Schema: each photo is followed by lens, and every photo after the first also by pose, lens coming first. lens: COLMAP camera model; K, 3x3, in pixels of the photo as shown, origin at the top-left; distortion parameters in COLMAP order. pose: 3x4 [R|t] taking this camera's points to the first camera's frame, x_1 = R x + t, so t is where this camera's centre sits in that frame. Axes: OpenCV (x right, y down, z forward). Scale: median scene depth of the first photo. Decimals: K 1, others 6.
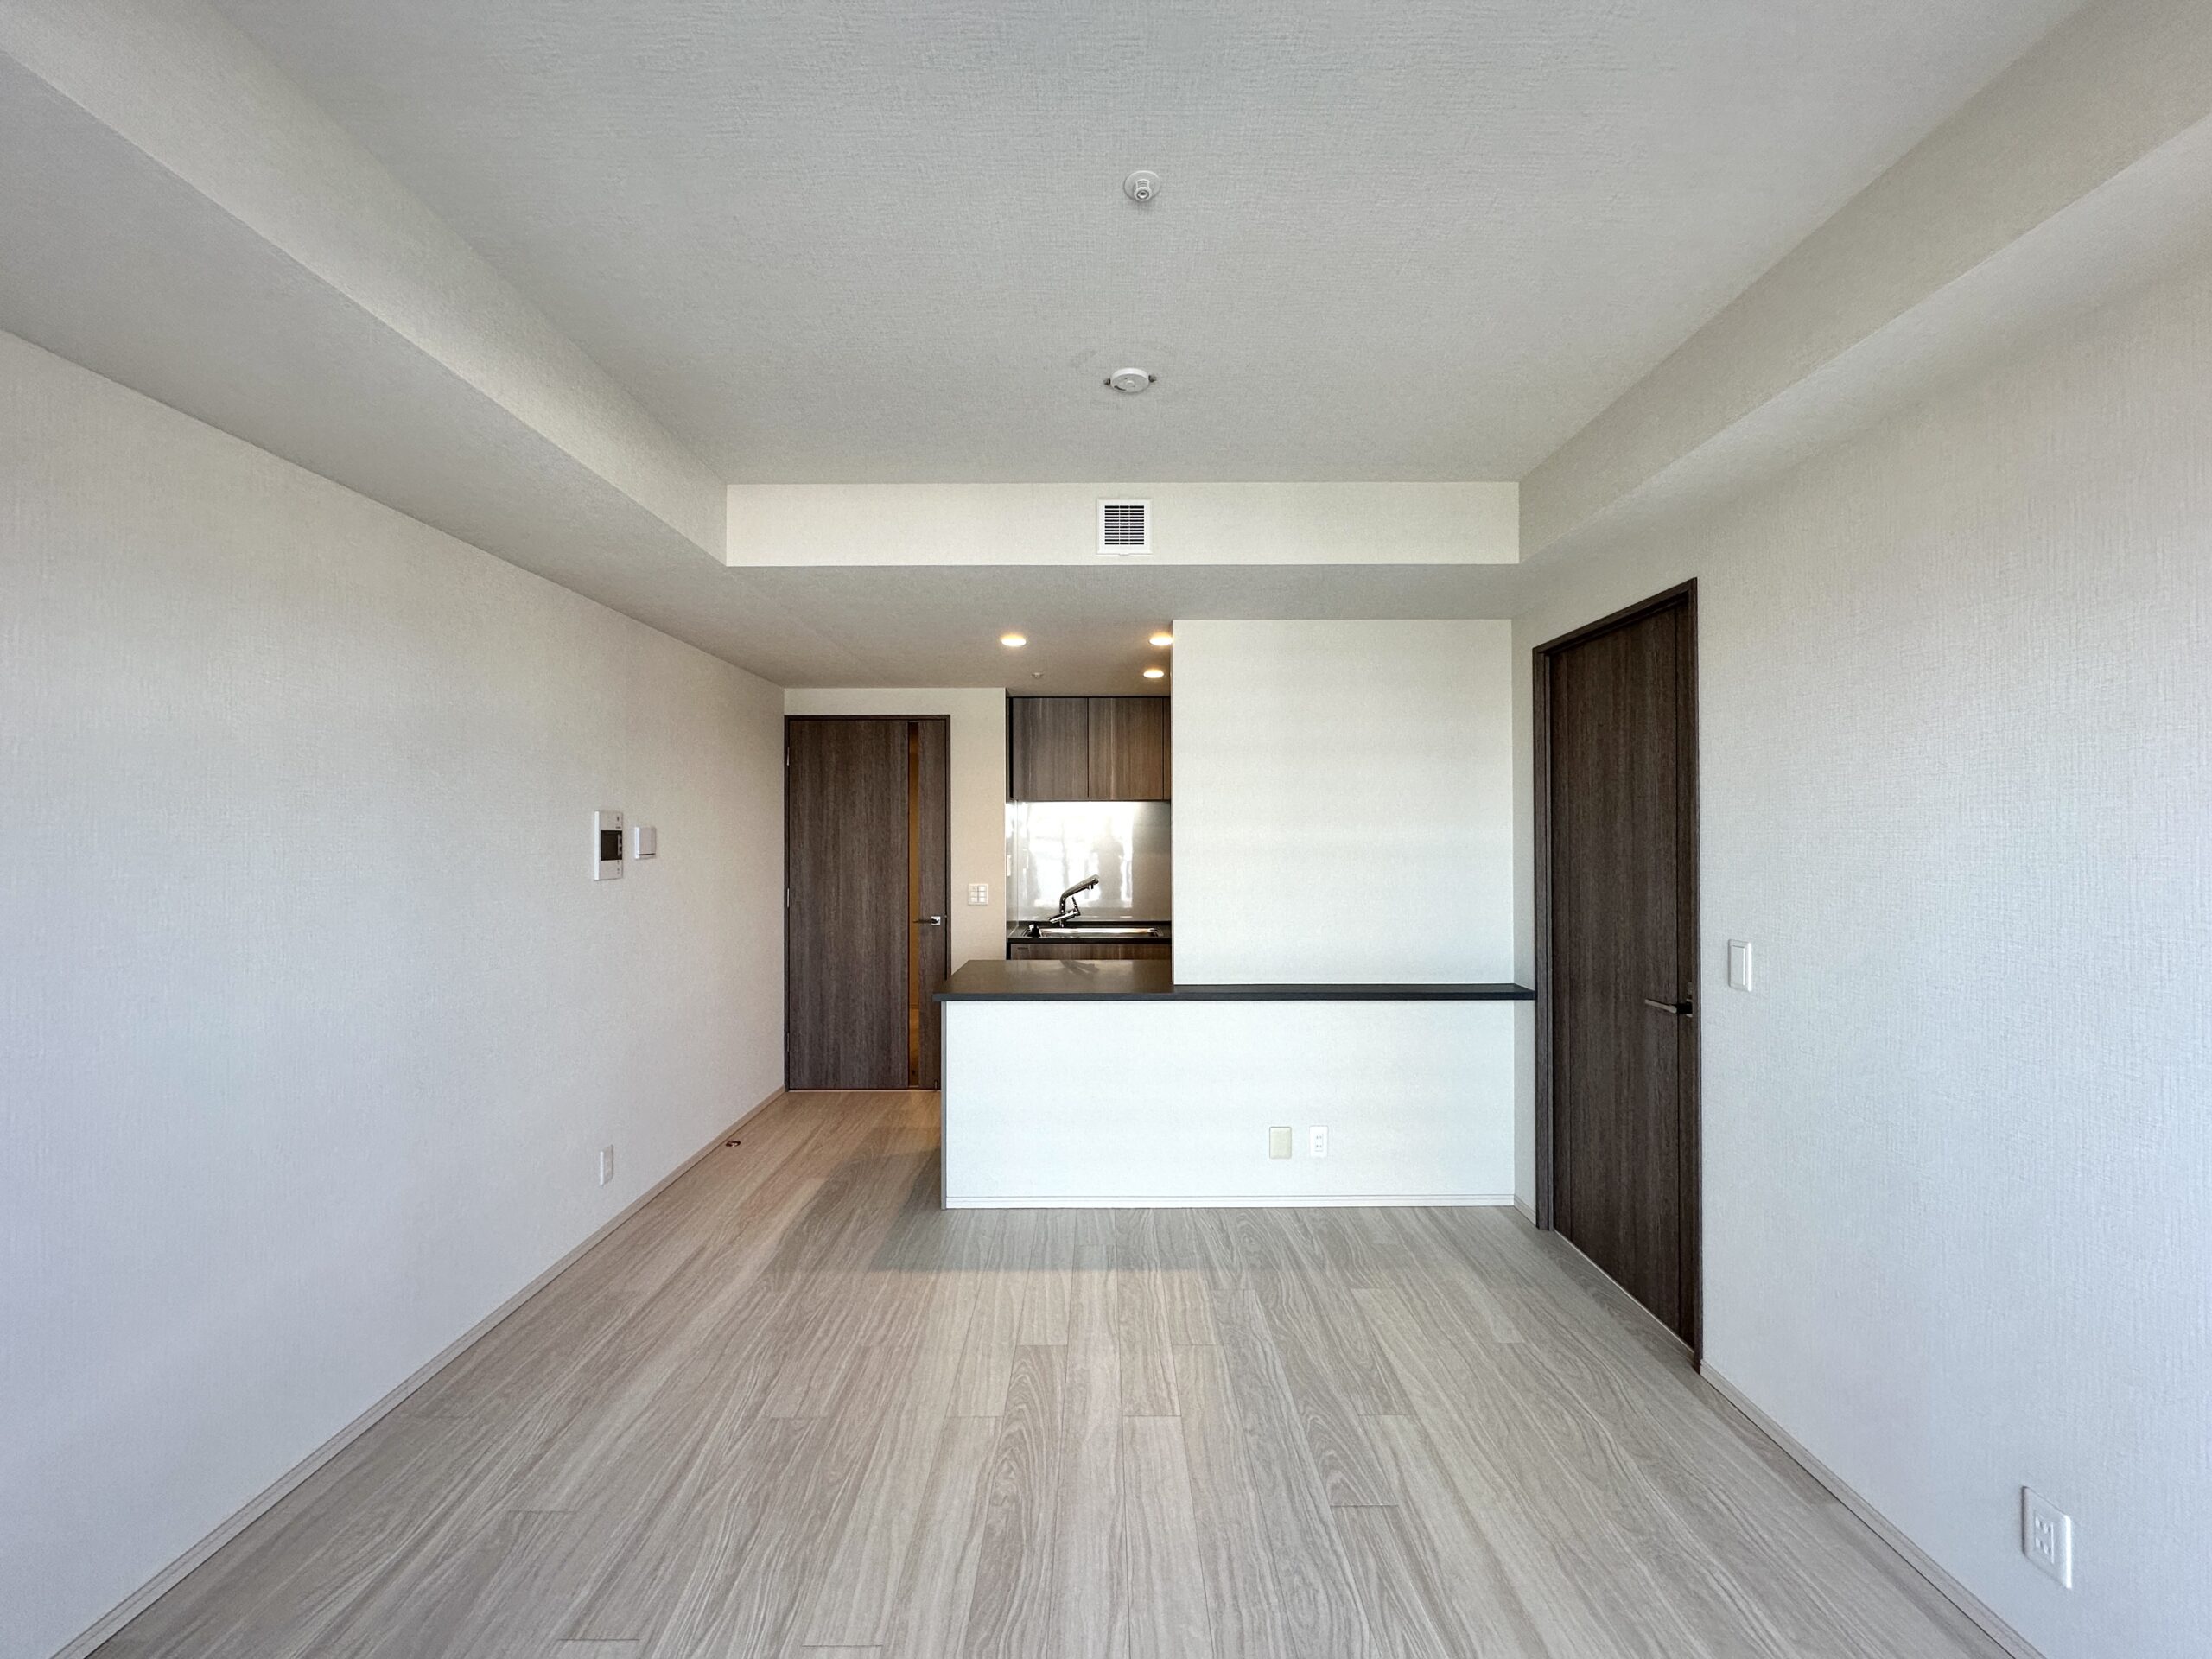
lens RADIAL K [[891.4, 0, 1093.4], [0, 891.4, 823.7], [0, 0, 1]] dist [-0.002324, -0.000019]
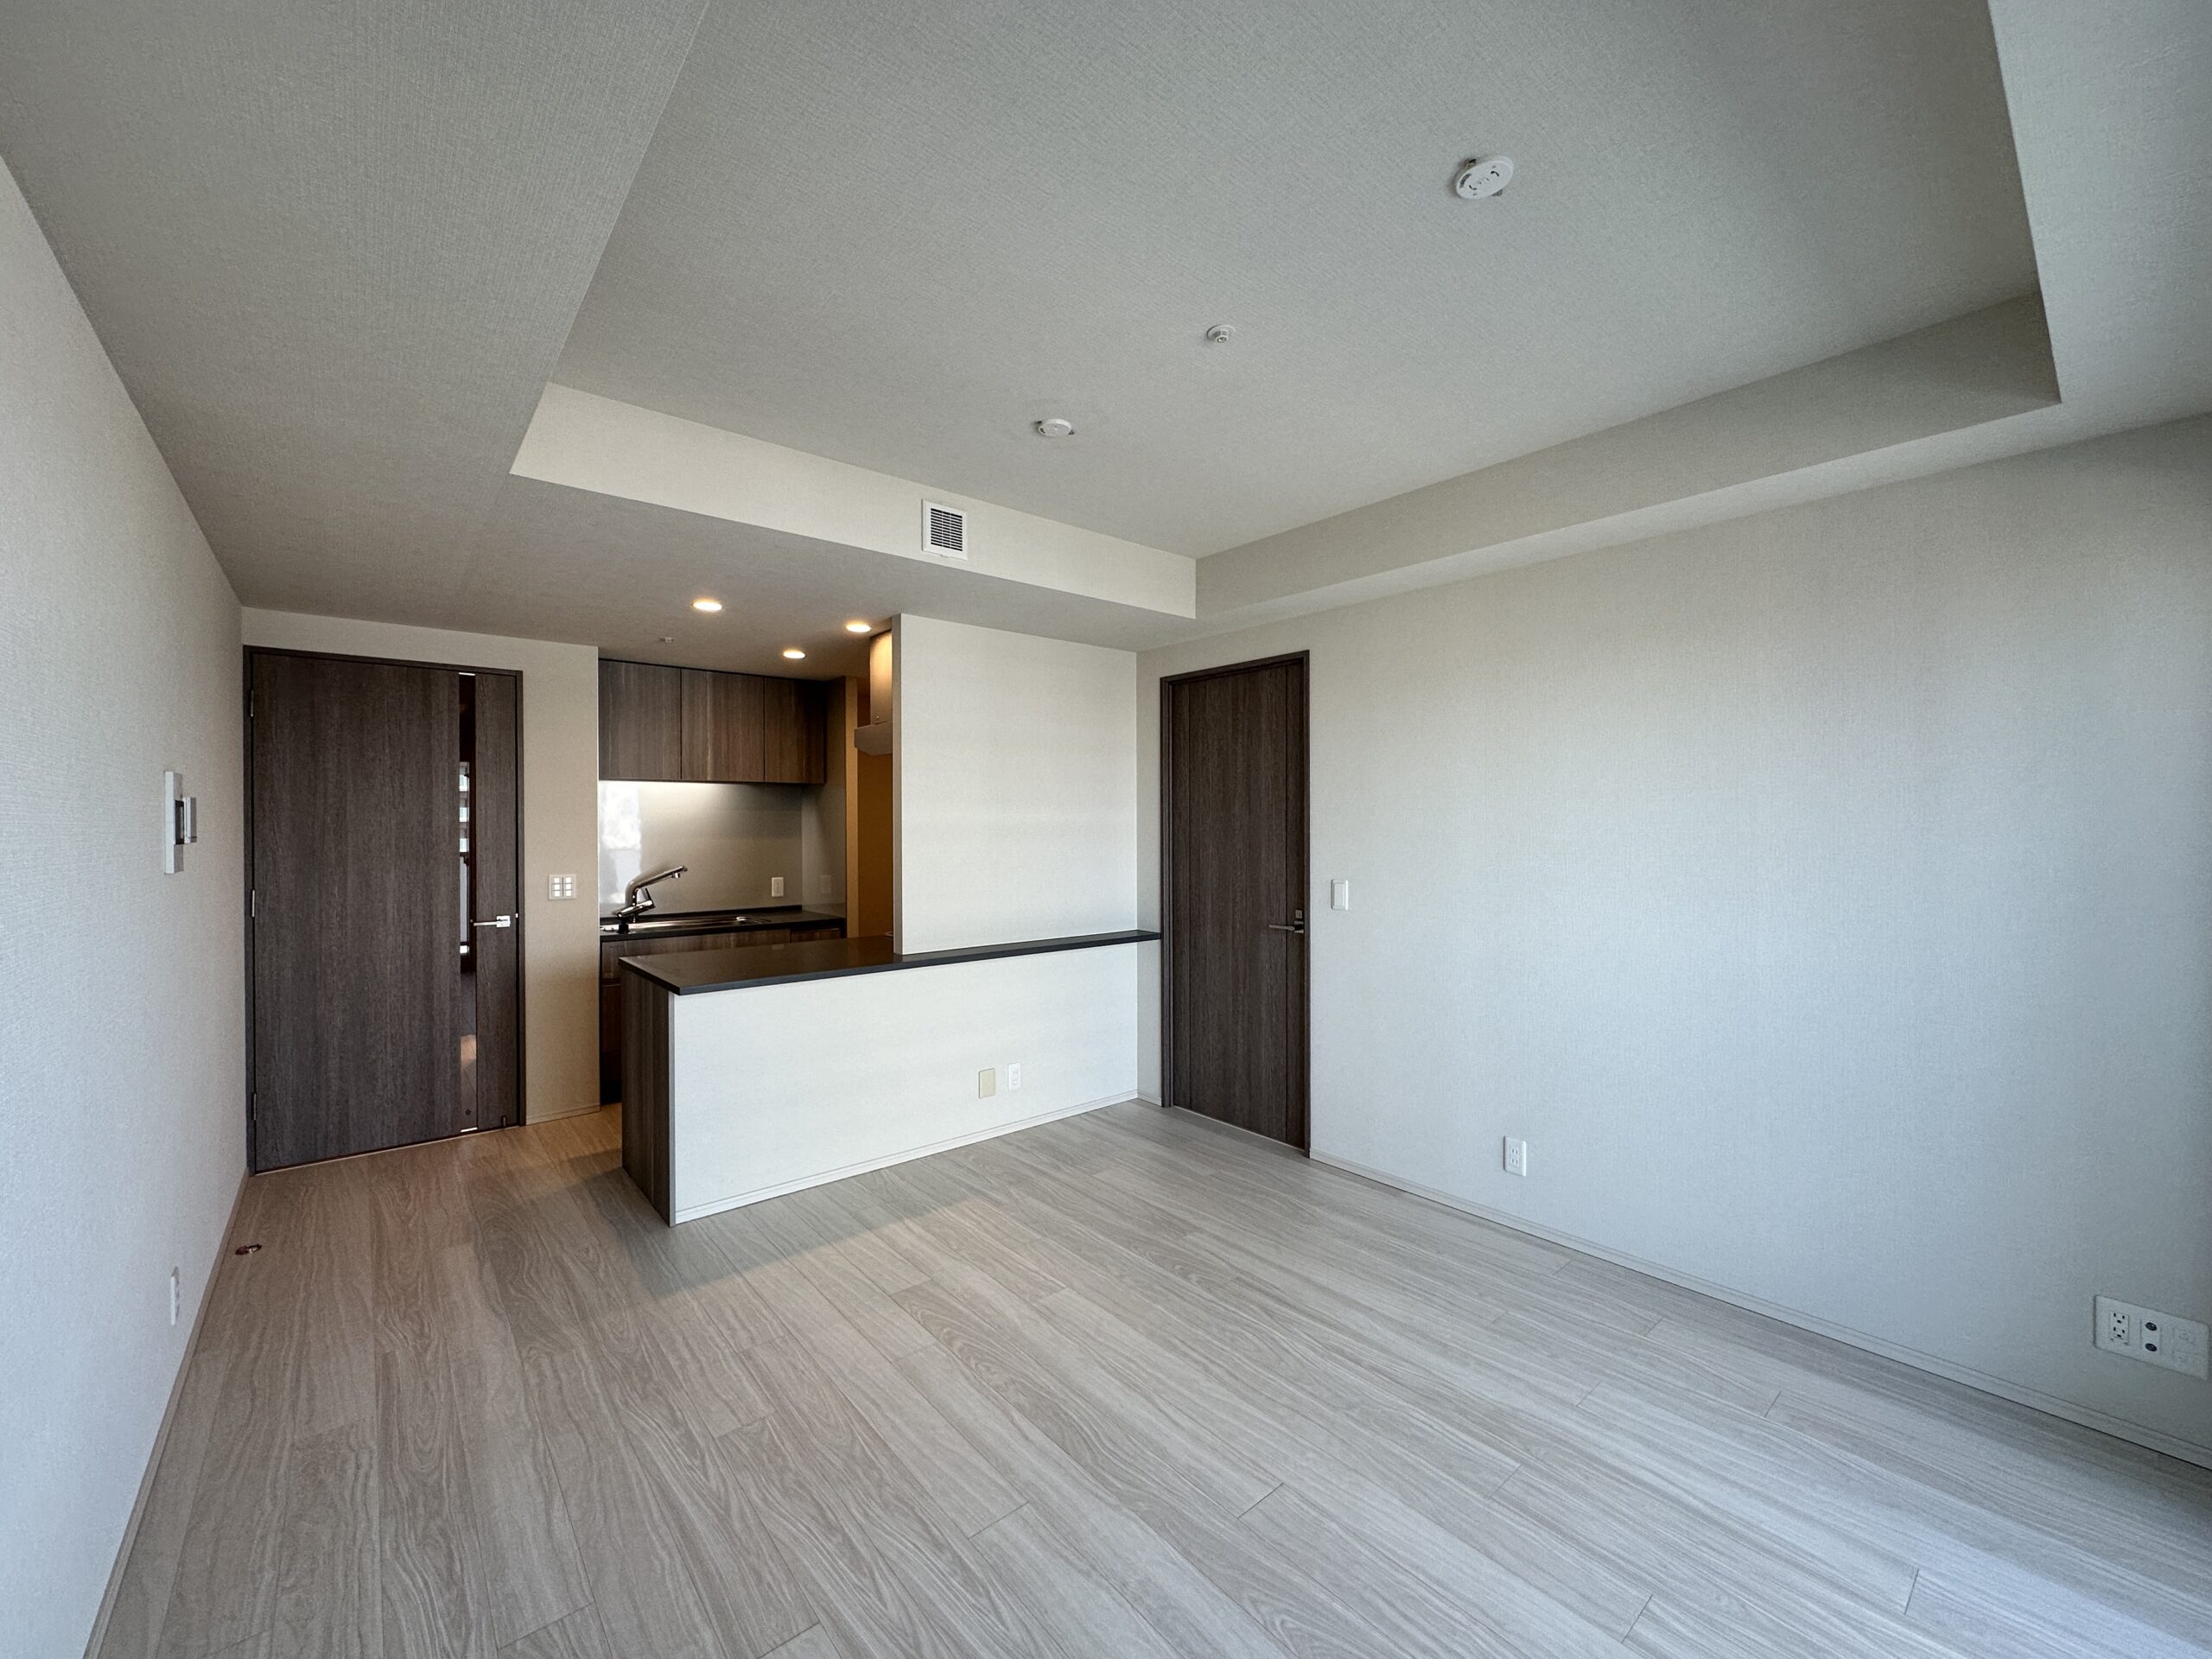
lens RADIAL K [[891.4, 0, 1113.2], [0, 891.4, 825.5], [0, 0, 1]] dist [-0.002324, -0.000019]
pose [[0.757751, 0.000060, 0.652544, -0.487235], [-0.007227, 0.999939, 0.008300, 0.016750], [-0.652504, -0.011005, 0.757705, 0.029864]]
